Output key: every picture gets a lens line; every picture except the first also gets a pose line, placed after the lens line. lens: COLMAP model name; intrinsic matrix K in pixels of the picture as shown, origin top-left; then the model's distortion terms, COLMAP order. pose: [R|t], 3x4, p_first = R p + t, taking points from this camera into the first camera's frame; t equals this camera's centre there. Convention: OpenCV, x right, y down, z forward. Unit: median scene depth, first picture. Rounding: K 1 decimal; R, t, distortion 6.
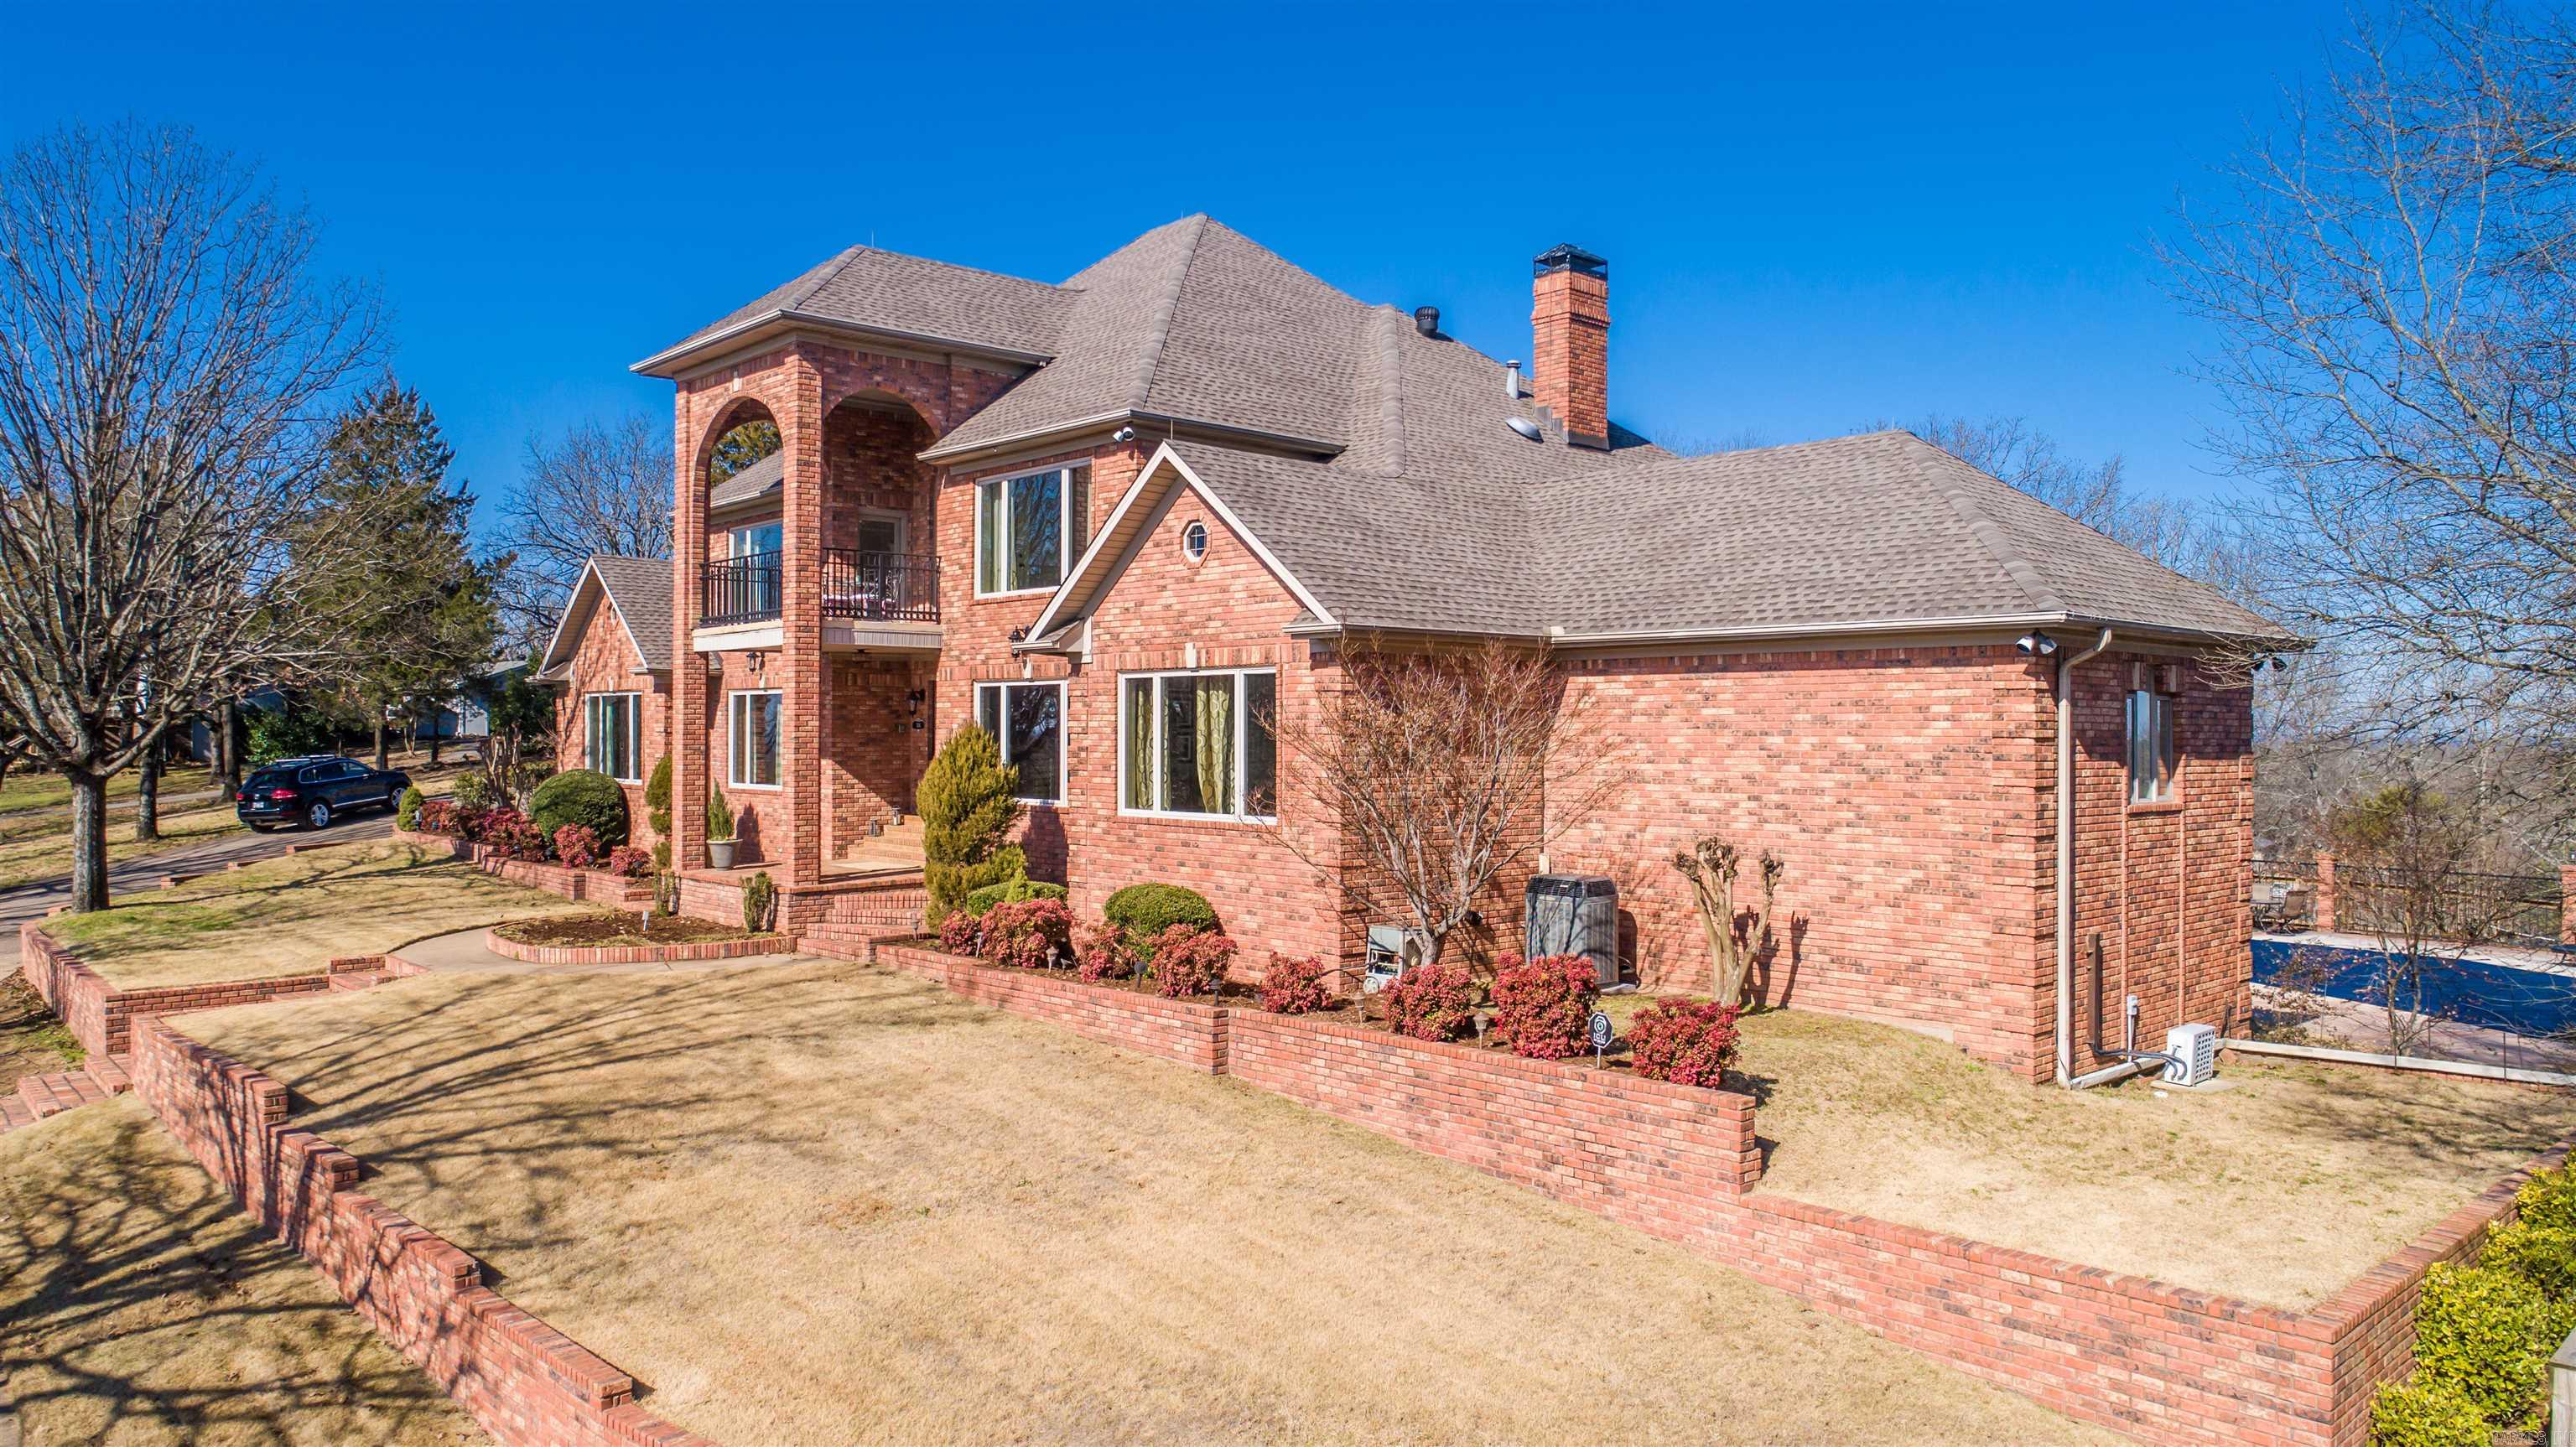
lens RADIAL K [[1722.6, 0, 1288.0], [0, 1722.6, 723.5], [0, 0, 1]] dist [-0.006291, 0.000444]
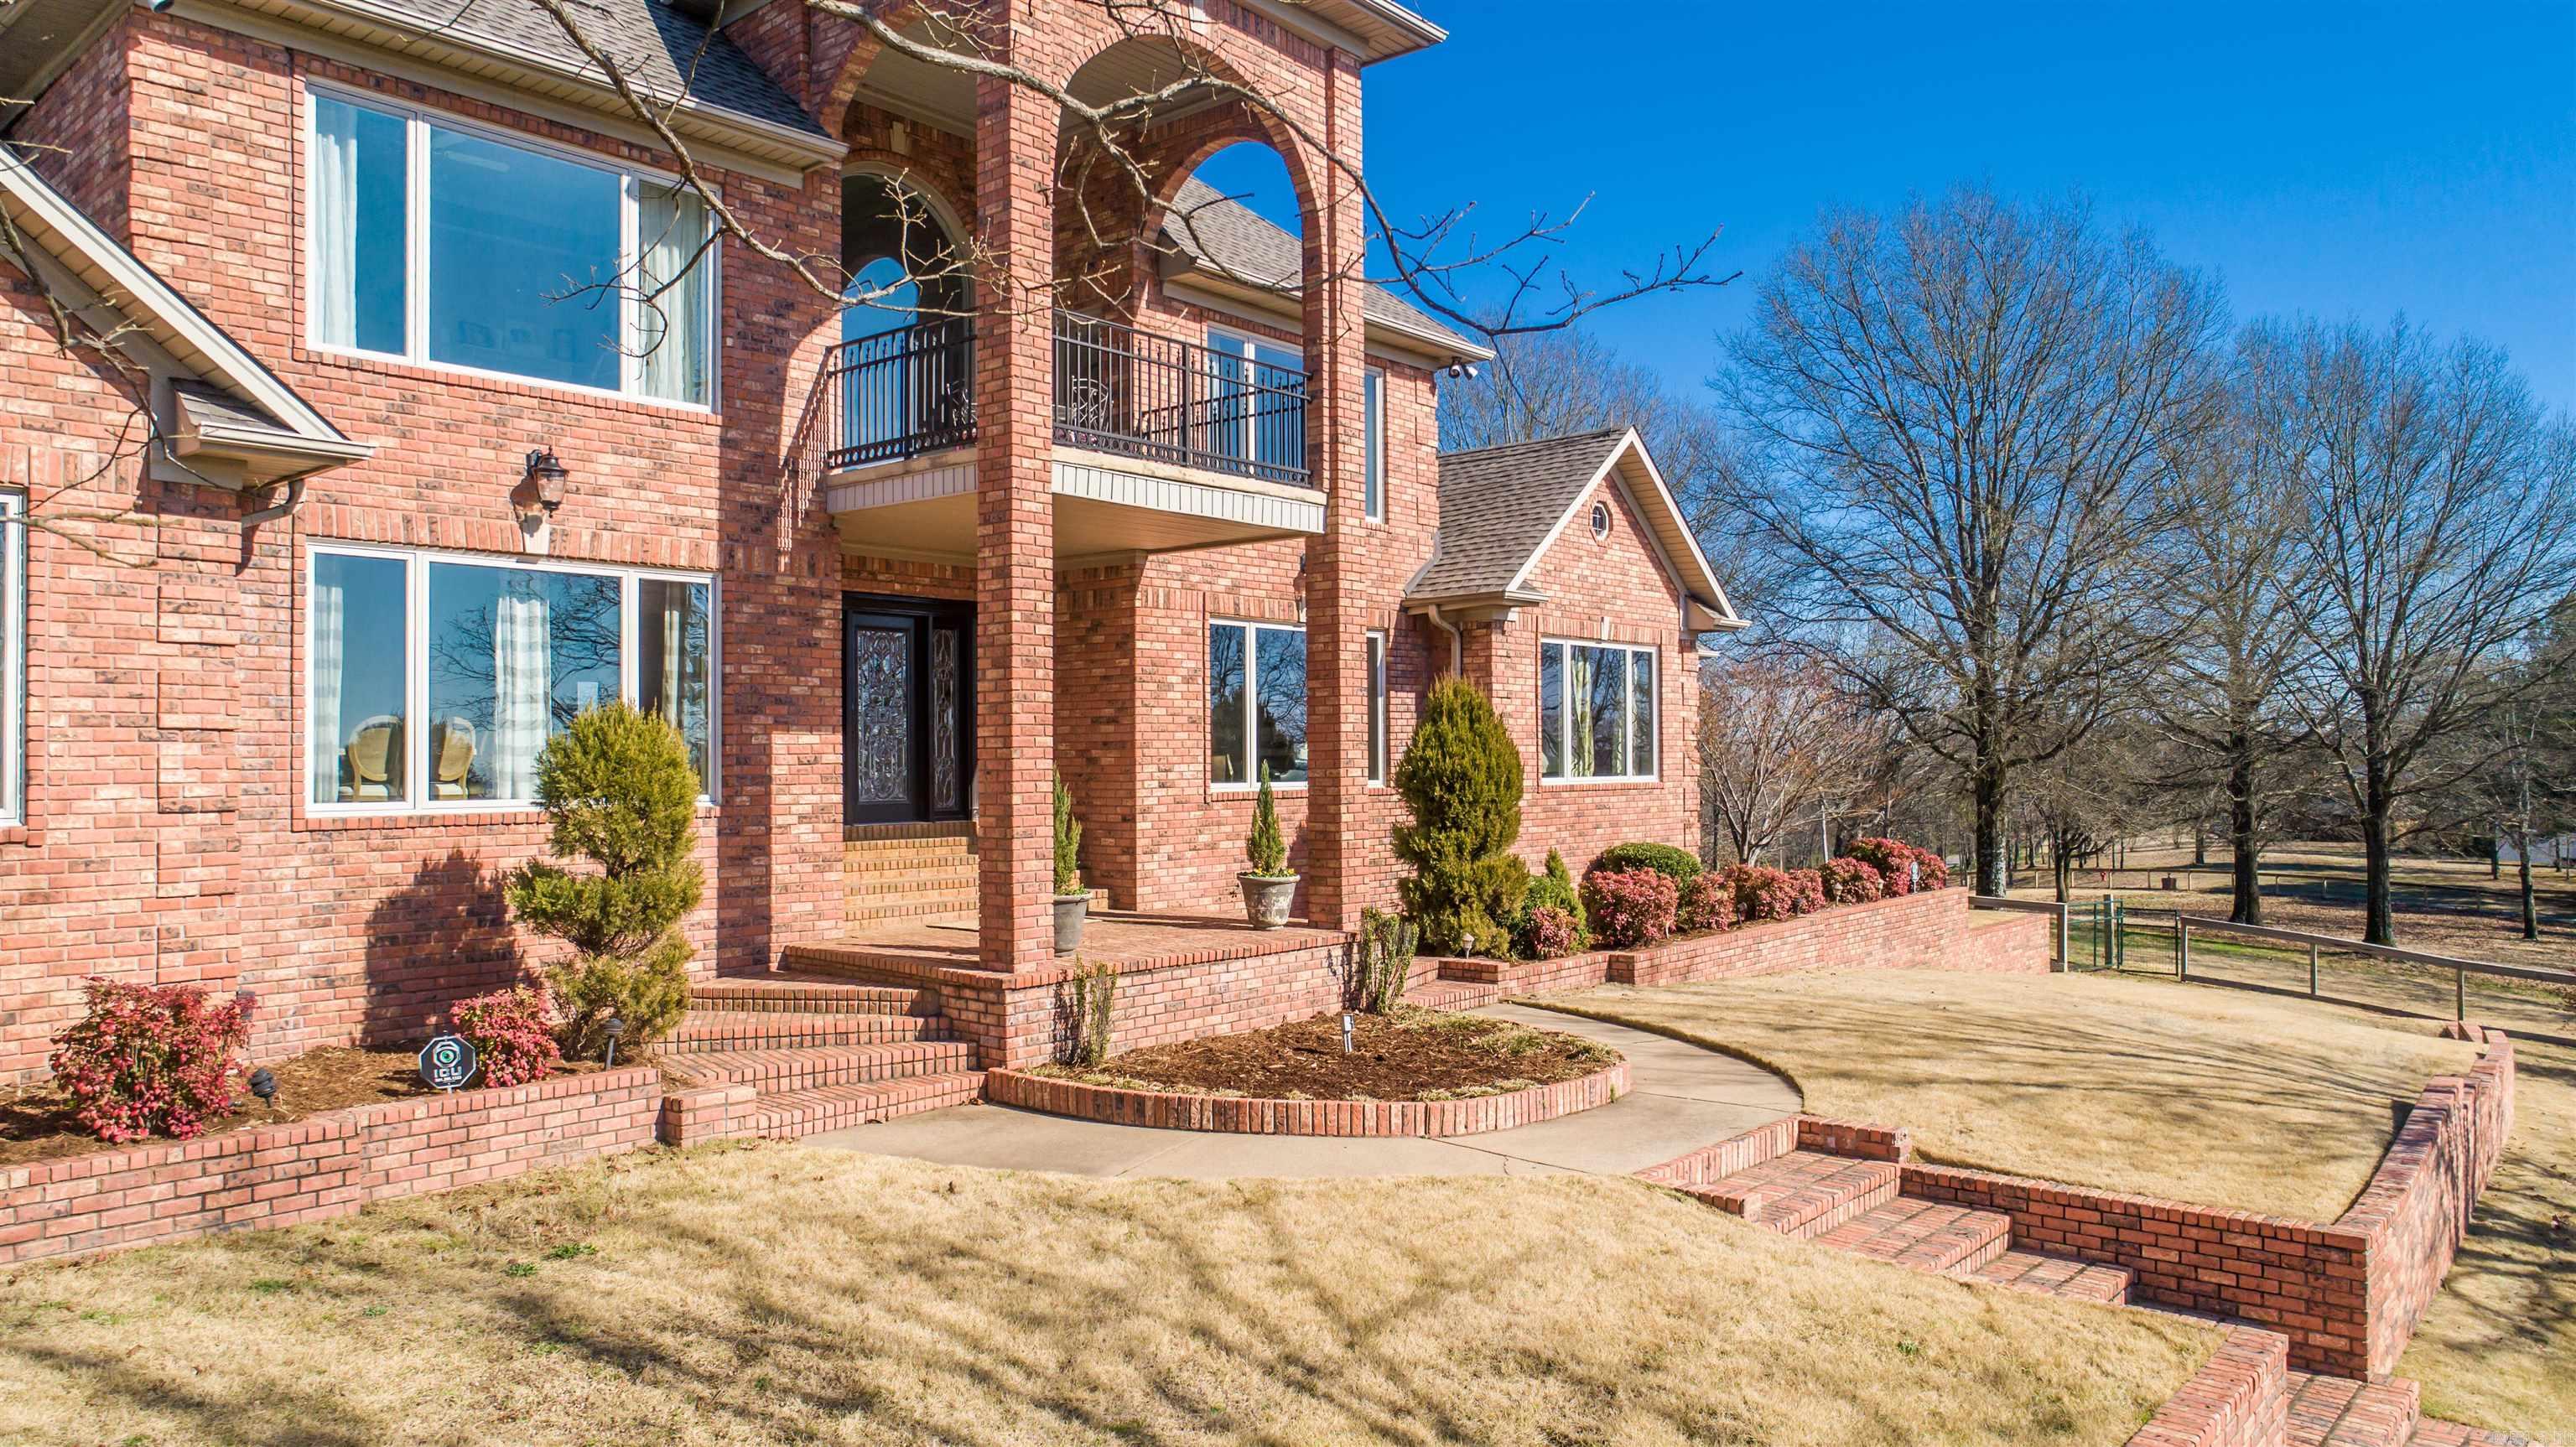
lens RADIAL K [[1722.6, 0, 1288.0], [0, 1722.6, 723.5], [0, 0, 1]] dist [-0.006291, 0.000444]
pose [[-0.124353, 0.019856, 0.992039, -0.852302], [0.001376, 0.999802, -0.019839, 0.031359], [-0.992237, -0.001102, -0.124356, 1.042857]]
